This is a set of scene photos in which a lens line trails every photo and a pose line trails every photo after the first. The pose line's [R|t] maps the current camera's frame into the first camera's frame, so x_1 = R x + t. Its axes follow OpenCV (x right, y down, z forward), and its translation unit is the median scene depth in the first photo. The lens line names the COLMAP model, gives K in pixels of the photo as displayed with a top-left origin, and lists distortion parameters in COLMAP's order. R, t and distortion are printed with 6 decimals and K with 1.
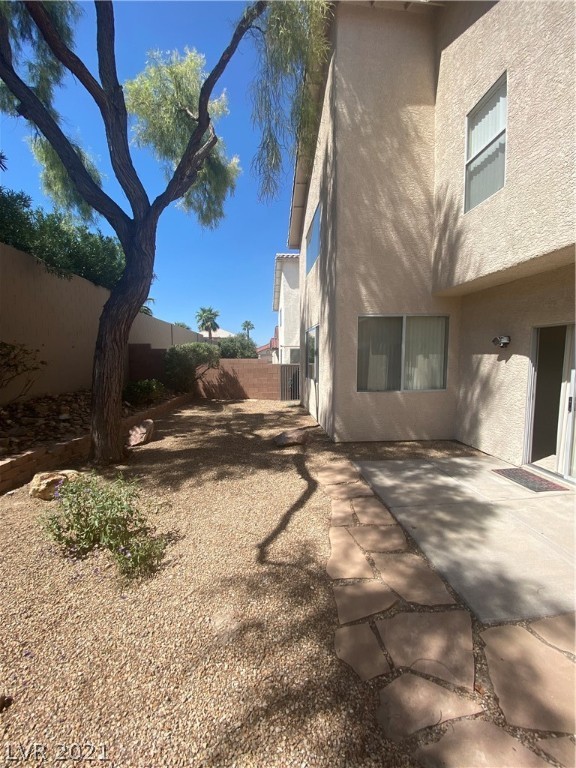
lens RADIAL K [[309.3, 0, 286.8], [0, 309.3, 386.1], [0, 0, 1]] dist [0.003369, -0.004989]
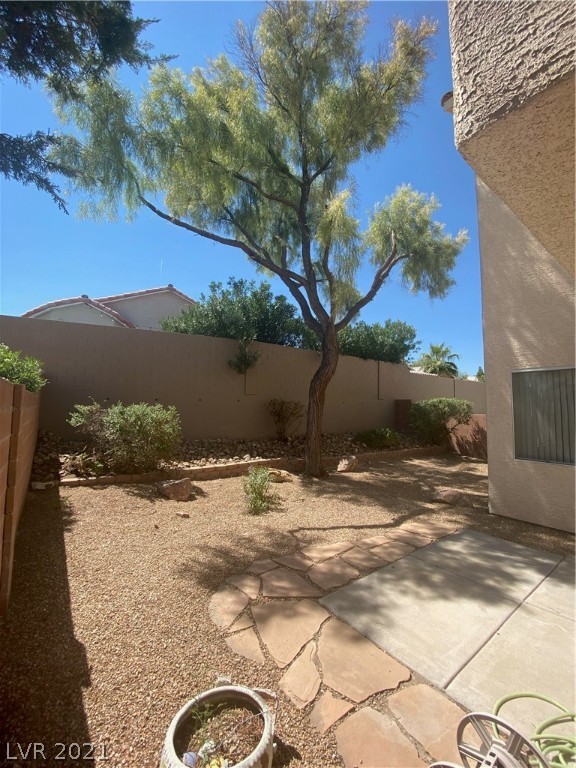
lens RADIAL K [[309.3, 0, 284.9], [0, 309.3, 379.4], [0, 0, 1]] dist [0.003369, -0.004989]
pose [[0.522389, -0.057189, -0.850787, 0.939641], [-0.104721, 0.985893, -0.130570, -0.025638], [0.846252, 0.157303, 0.509031, -0.020299]]
